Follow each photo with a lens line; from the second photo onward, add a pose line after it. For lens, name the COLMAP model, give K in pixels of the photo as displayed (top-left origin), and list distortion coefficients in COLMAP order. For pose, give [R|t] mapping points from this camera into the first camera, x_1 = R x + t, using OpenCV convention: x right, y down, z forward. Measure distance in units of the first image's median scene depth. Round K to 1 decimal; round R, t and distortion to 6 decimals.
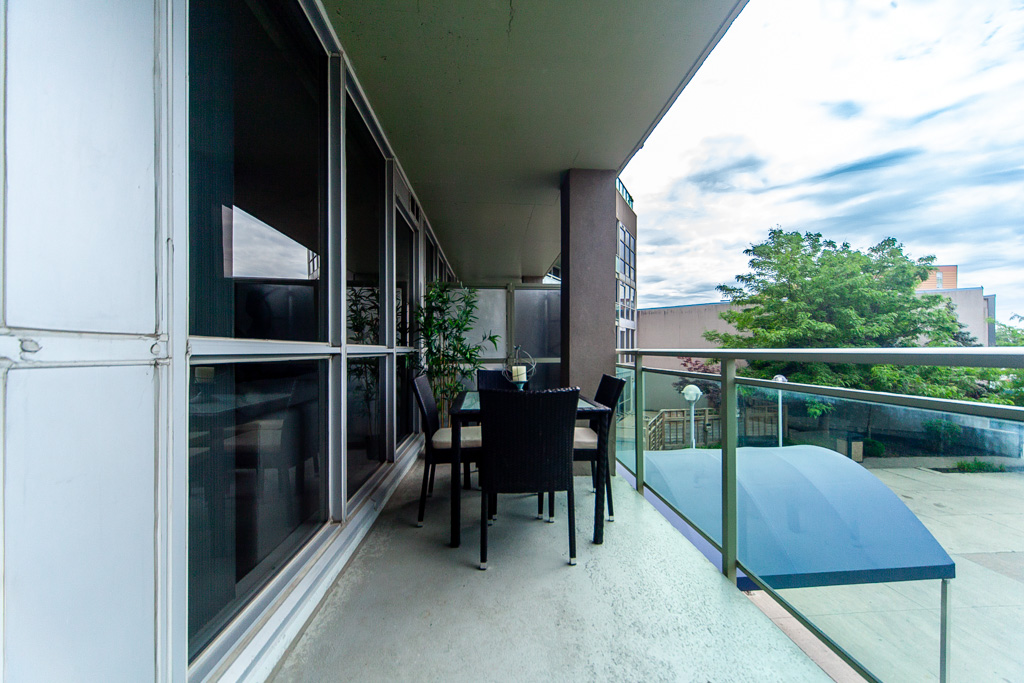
lens RADIAL K [[370.8, 0, 511.1], [0, 370.8, 347.3], [0, 0, 1]] dist [0.000603, 0.000056]
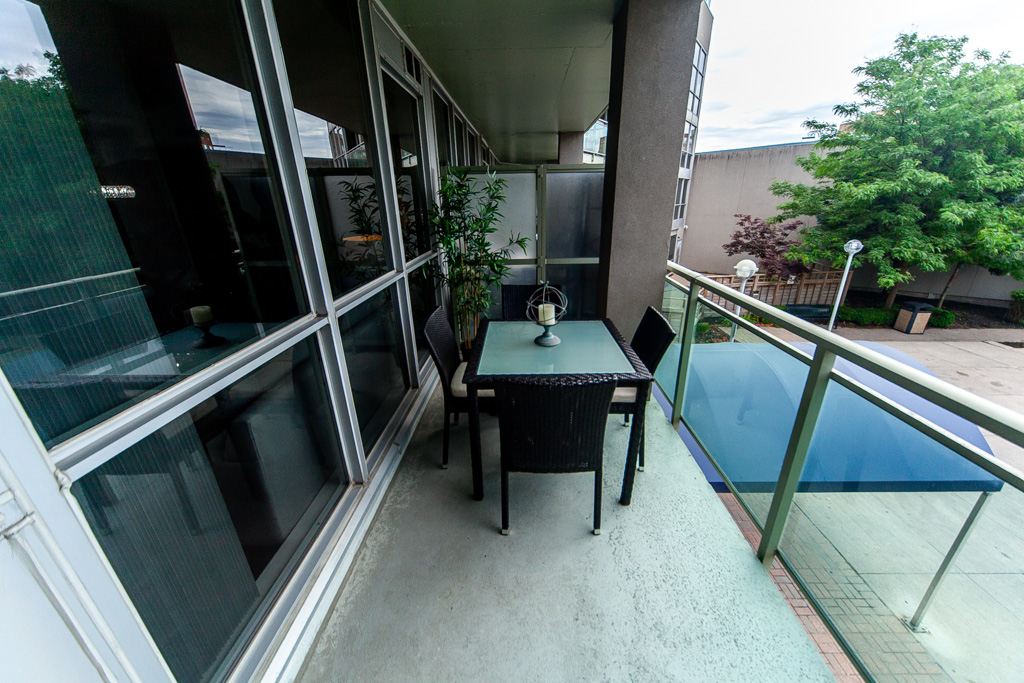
lens RADIAL K [[365.9, 0, 513.3], [0, 365.9, 329.8], [0, 0, 1]] dist [0.001568, -0.000062]
pose [[0.995738, 0.011213, -0.091539, 0.016322], [0.022076, 0.934743, 0.354639, -0.140302], [0.089542, -0.355148, 0.930512, 0.146625]]
